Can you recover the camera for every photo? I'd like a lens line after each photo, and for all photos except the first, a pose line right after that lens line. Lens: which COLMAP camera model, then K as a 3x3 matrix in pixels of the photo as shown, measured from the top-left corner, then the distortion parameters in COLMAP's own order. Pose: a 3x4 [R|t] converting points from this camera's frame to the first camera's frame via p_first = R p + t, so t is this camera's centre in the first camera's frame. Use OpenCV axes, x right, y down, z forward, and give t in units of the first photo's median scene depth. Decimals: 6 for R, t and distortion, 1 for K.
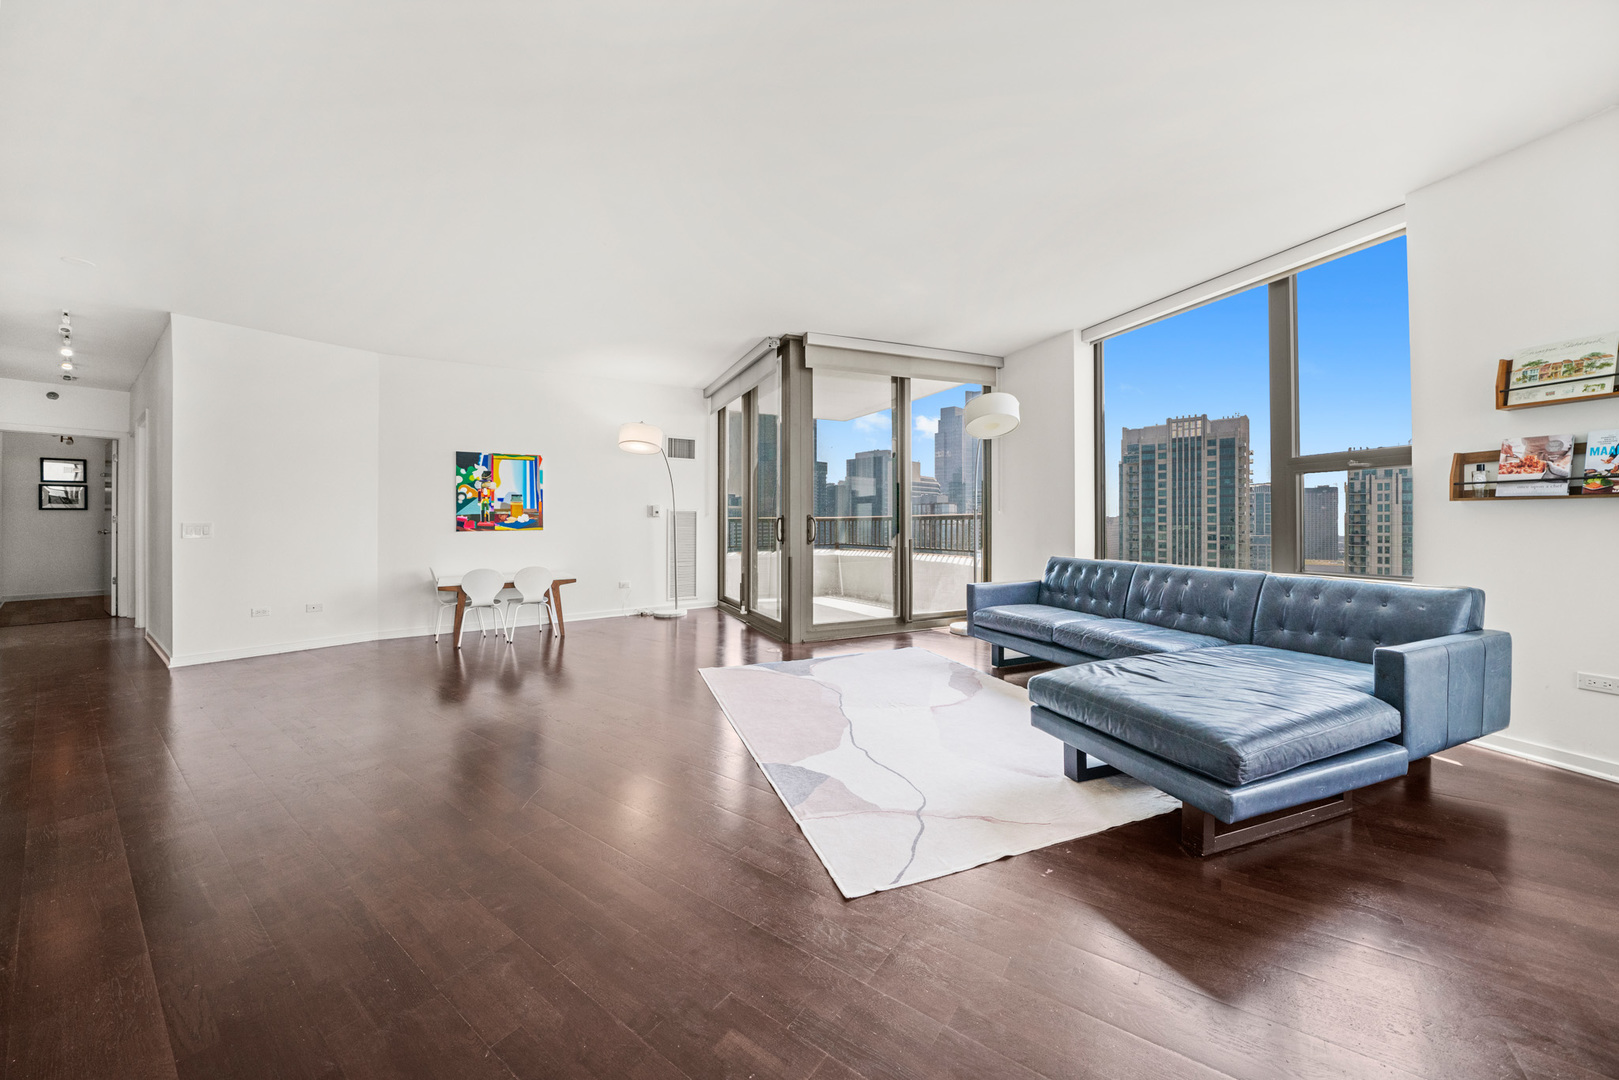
lens RADIAL K [[573.2, 0, 821.6], [0, 573.2, 524.8], [0, 0, 1]] dist [-0.010975, 0.000167]
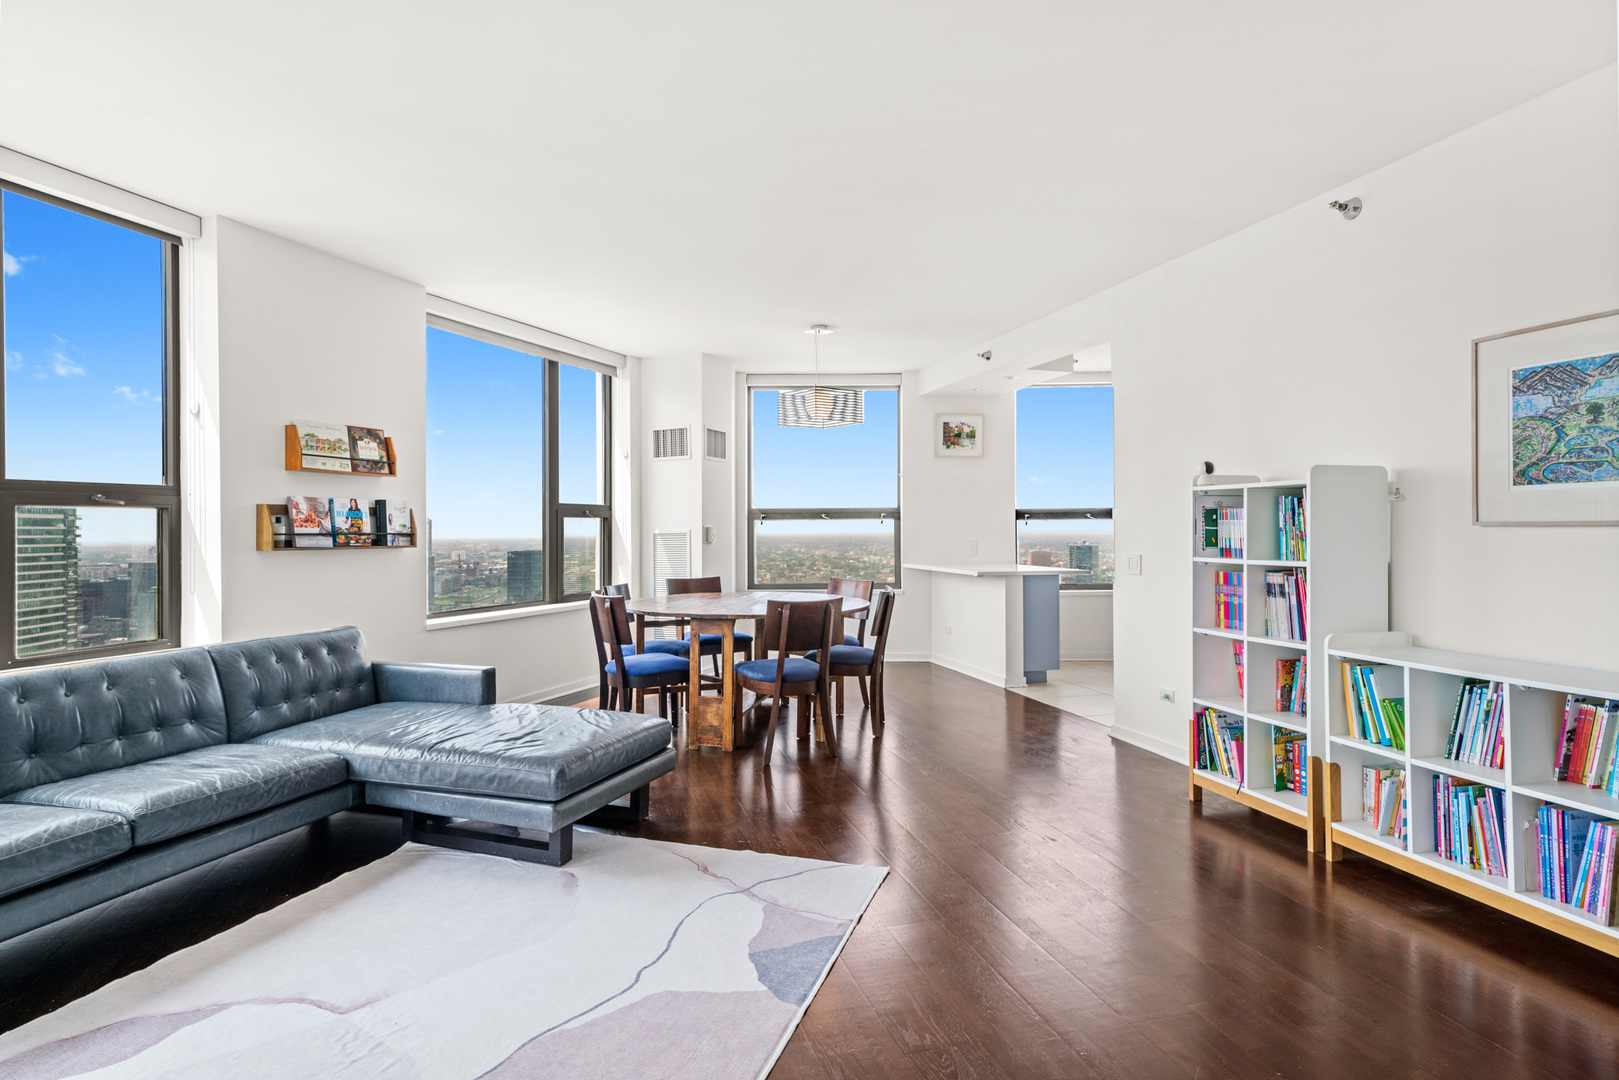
lens RADIAL K [[863.1, 0, 811.3], [0, 863.1, 532.0], [0, 0, 1]] dist [0.019099, -0.000840]
pose [[-0.772961, 0.007061, 0.634415, -0.689614], [0.010861, 0.999939, 0.002104, -0.072760], [-0.634361, 0.008517, -0.772990, 1.693121]]
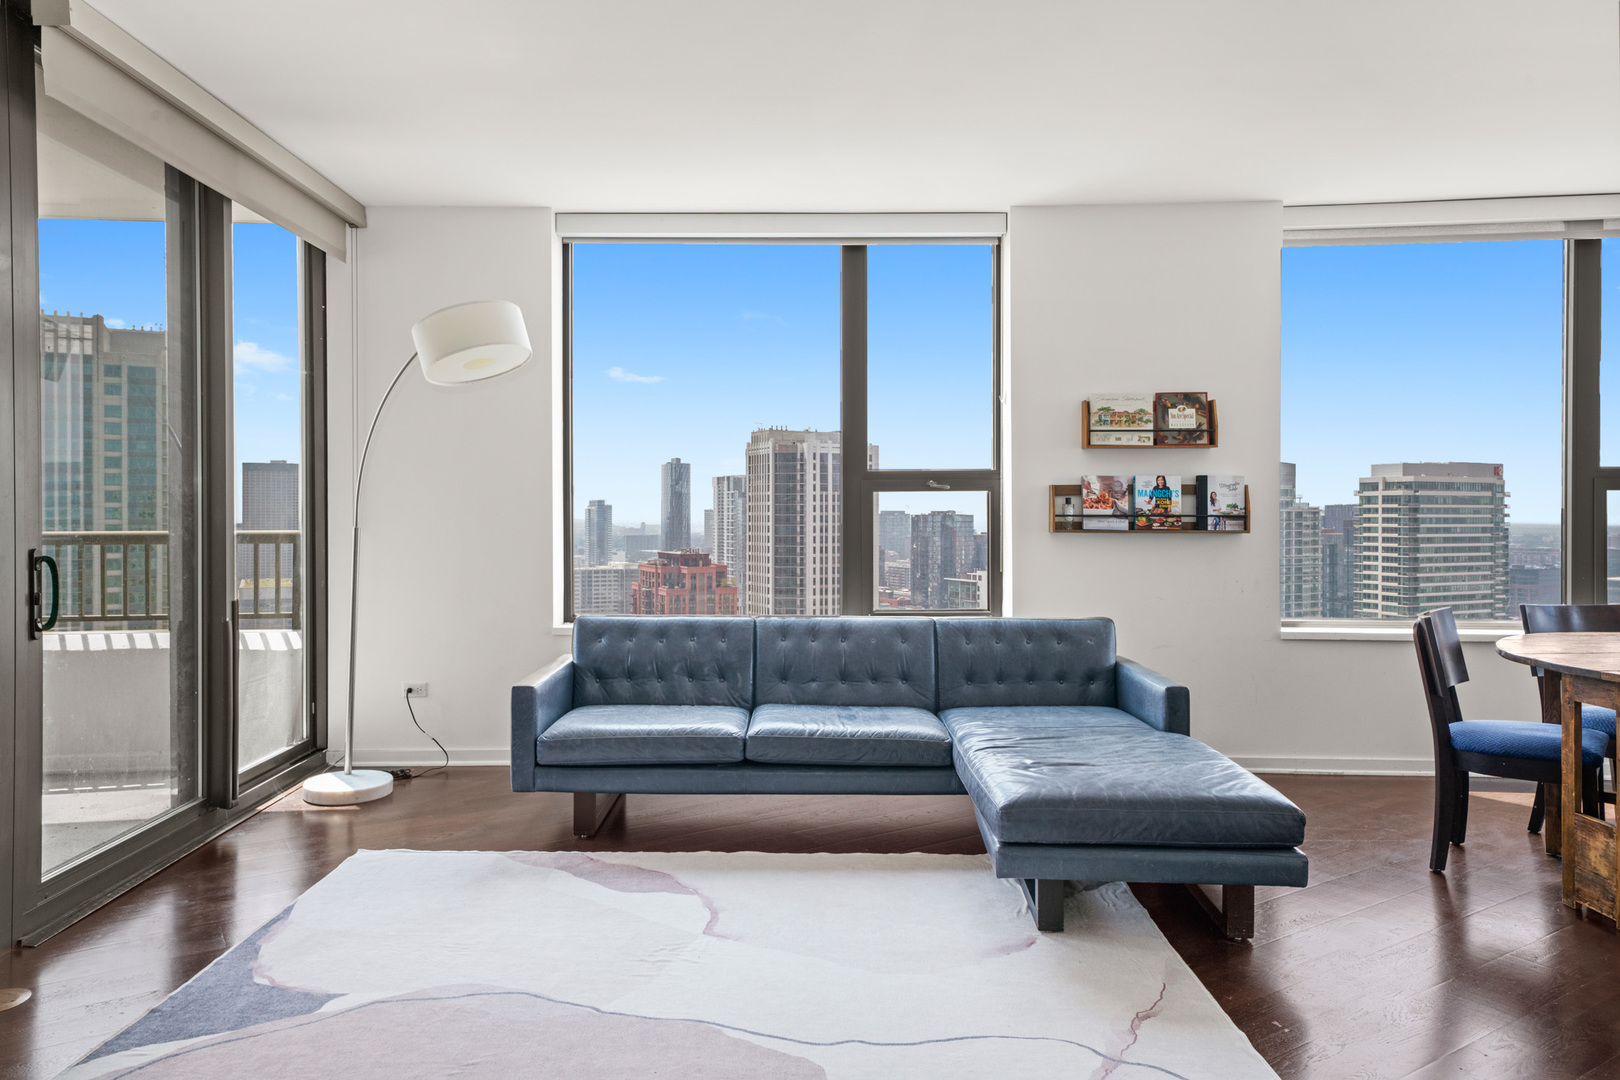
lens RADIAL K [[1063.0, 0, 811.3], [0, 1063.0, 526.3], [0, 0, 1]] dist [0.028298, 0.001753]
pose [[0.378236, -0.005062, 0.925695, -0.859274], [0.002233, 0.999987, 0.004556, -0.066226], [-0.925707, 0.000344, 0.378242, 0.720448]]
